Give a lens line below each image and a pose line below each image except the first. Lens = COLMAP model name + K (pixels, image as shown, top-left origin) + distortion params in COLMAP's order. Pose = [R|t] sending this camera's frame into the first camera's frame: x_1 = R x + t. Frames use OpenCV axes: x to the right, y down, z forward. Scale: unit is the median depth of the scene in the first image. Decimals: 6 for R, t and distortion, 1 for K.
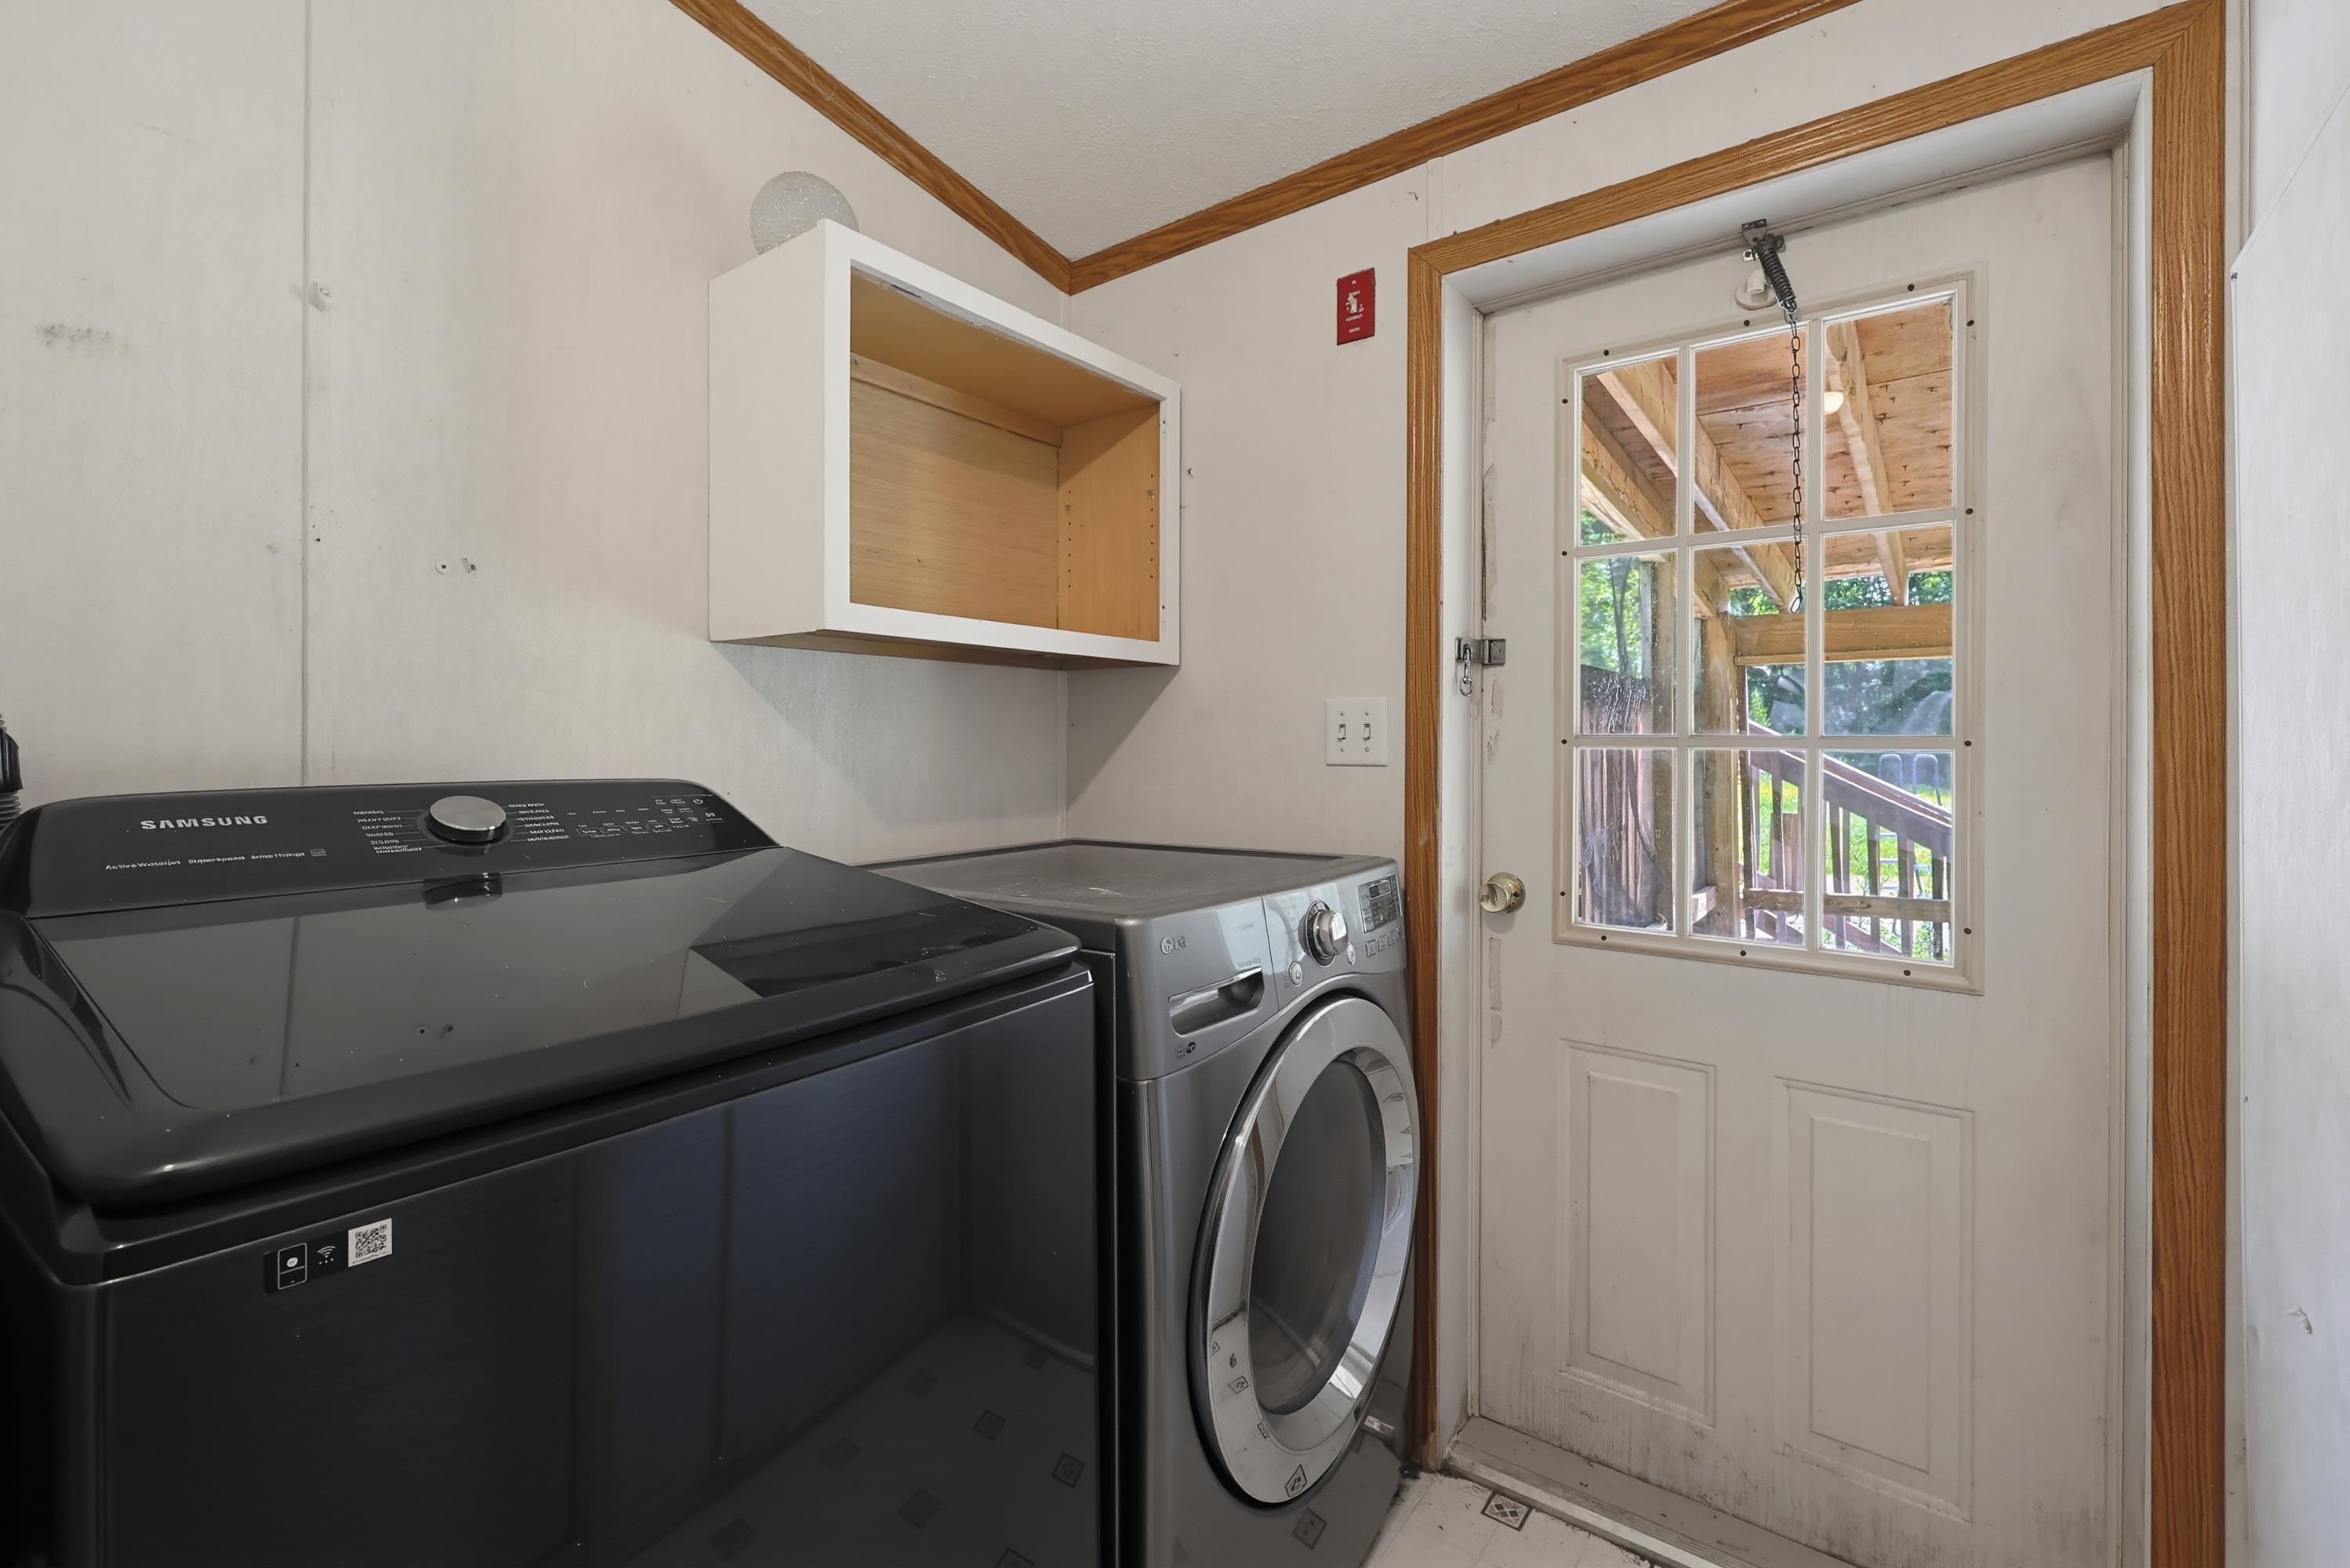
lens RADIAL K [[1016.7, 0, 1169.8], [0, 1016.7, 760.9], [0, 0, 1]] dist [0.002297, 0.001102]
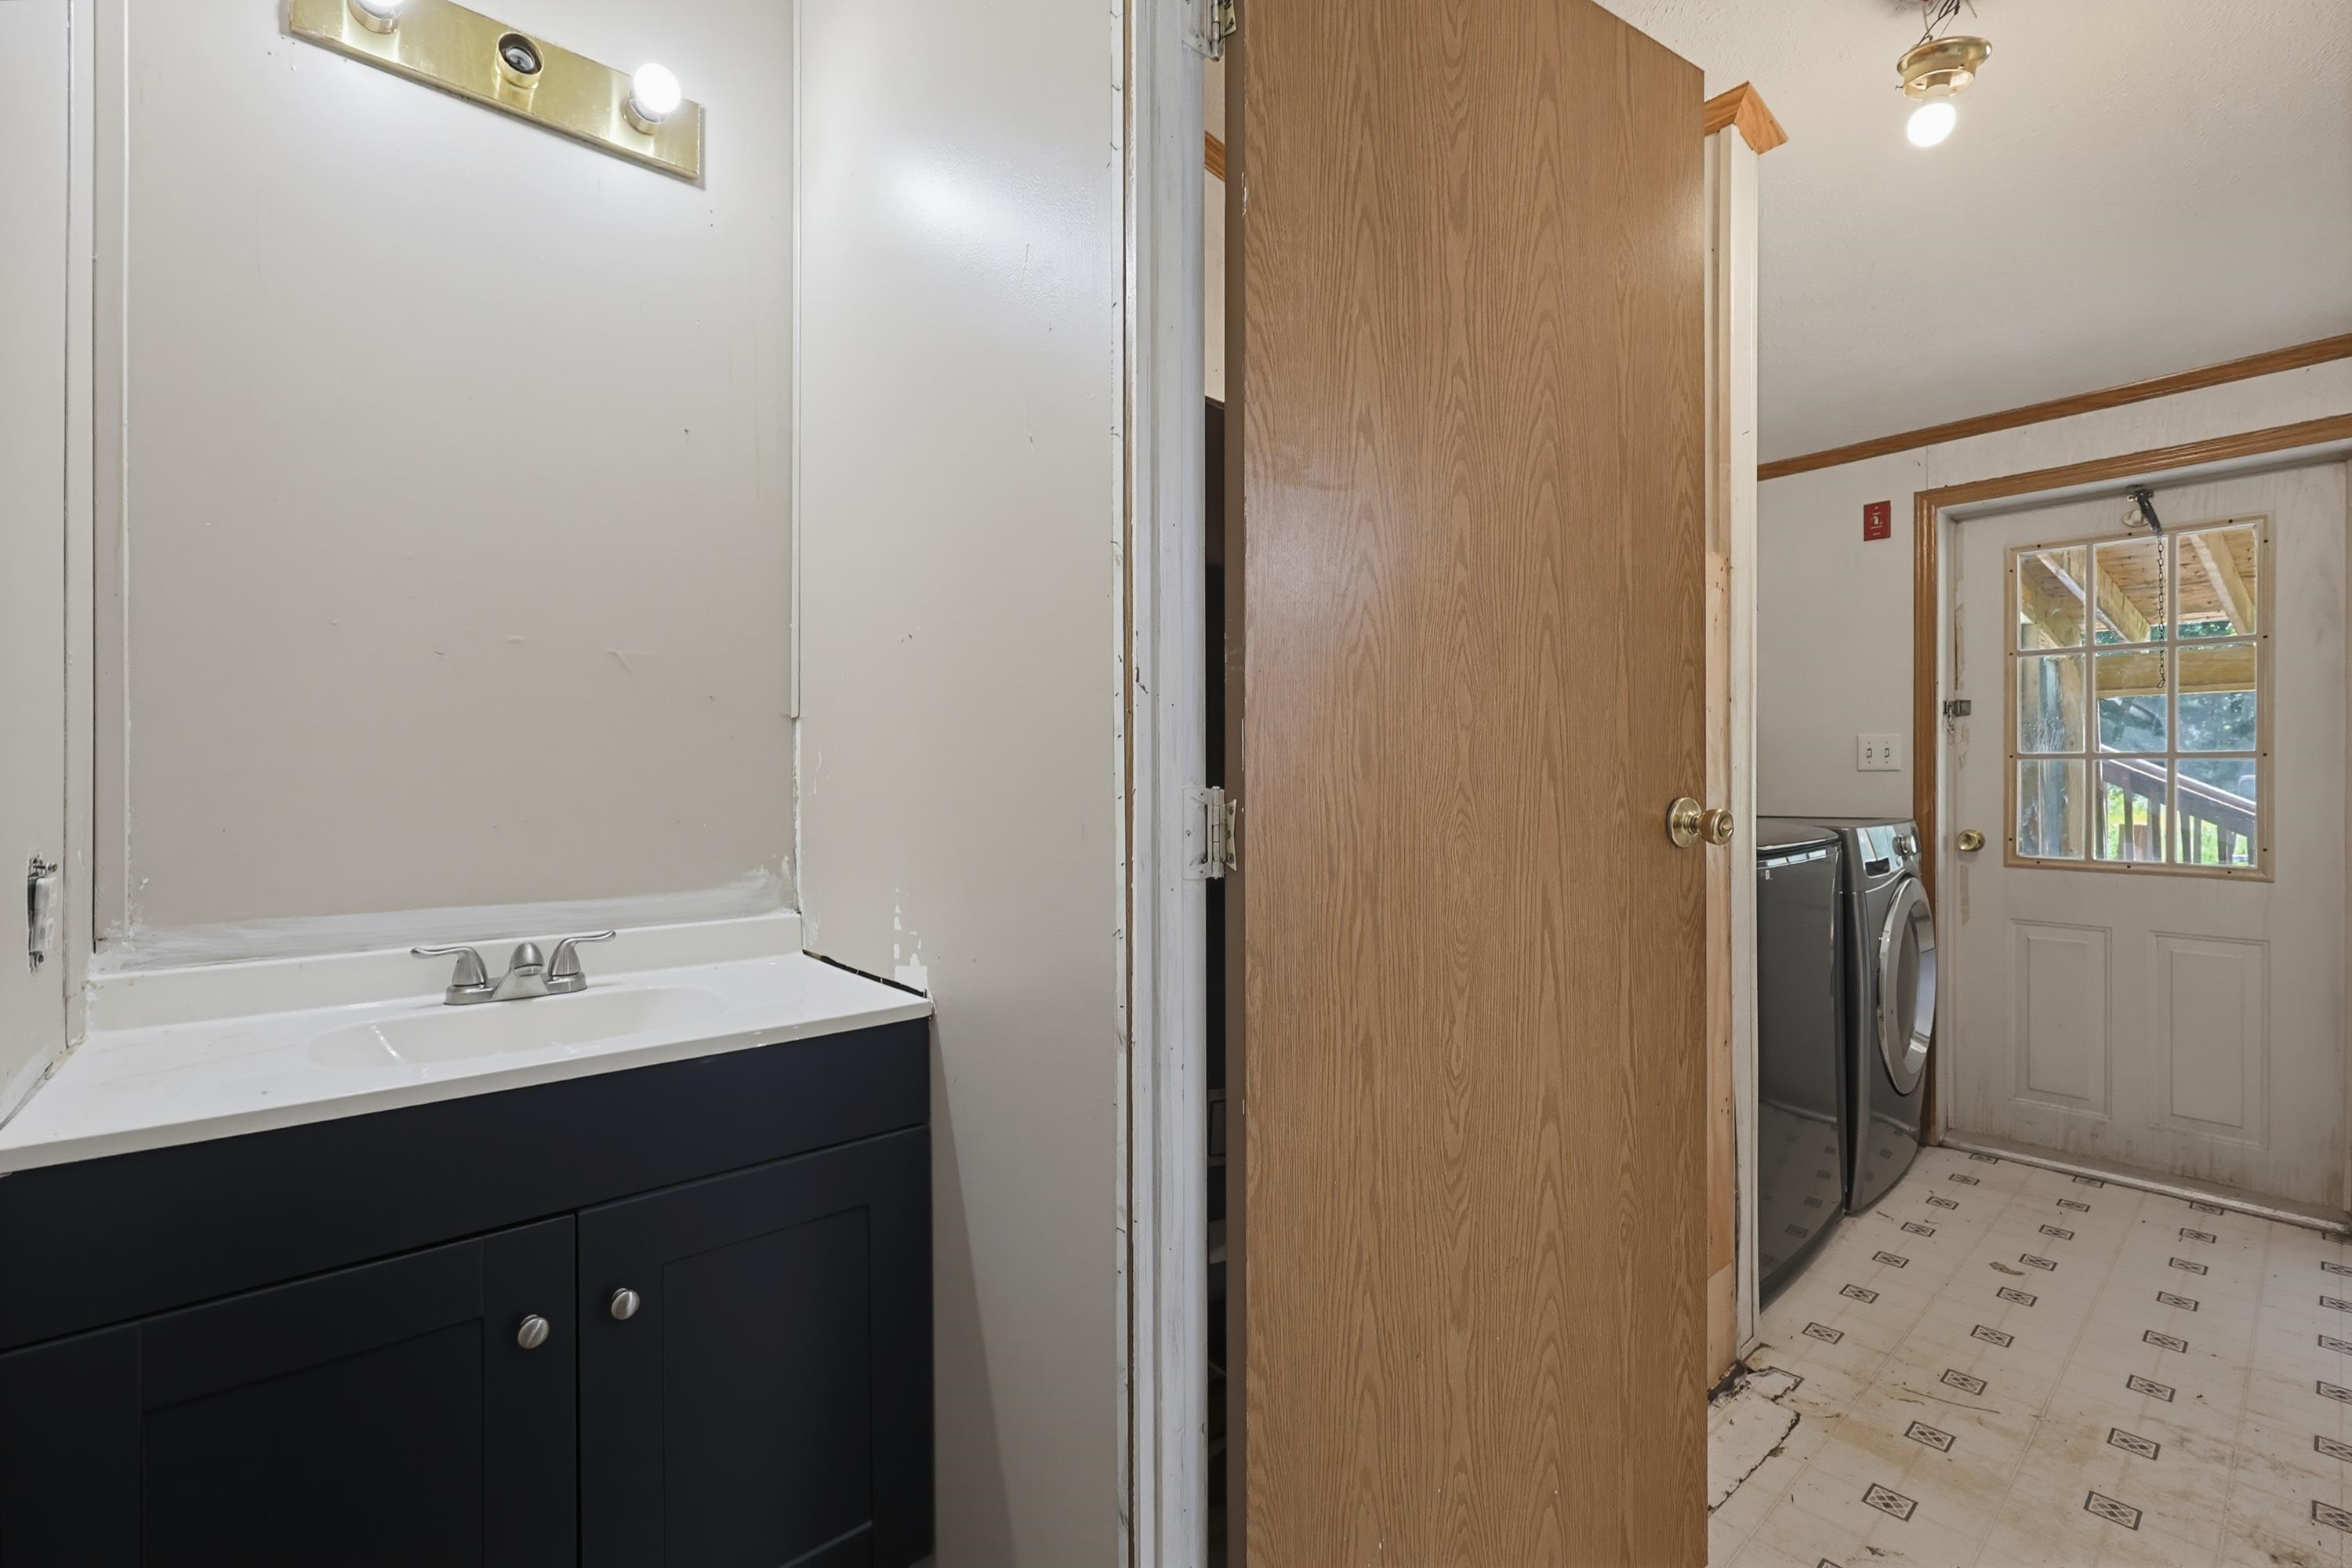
lens RADIAL K [[1017.7, 0, 1182.4], [0, 1017.7, 788.2], [0, 0, 1]] dist [0.002297, 0.001102]
pose [[0.980452, -0.001239, -0.196754, -0.714492], [0.000981, 0.999999, -0.001408, 0.038759], [0.196755, 0.001188, 0.980452, -1.094756]]
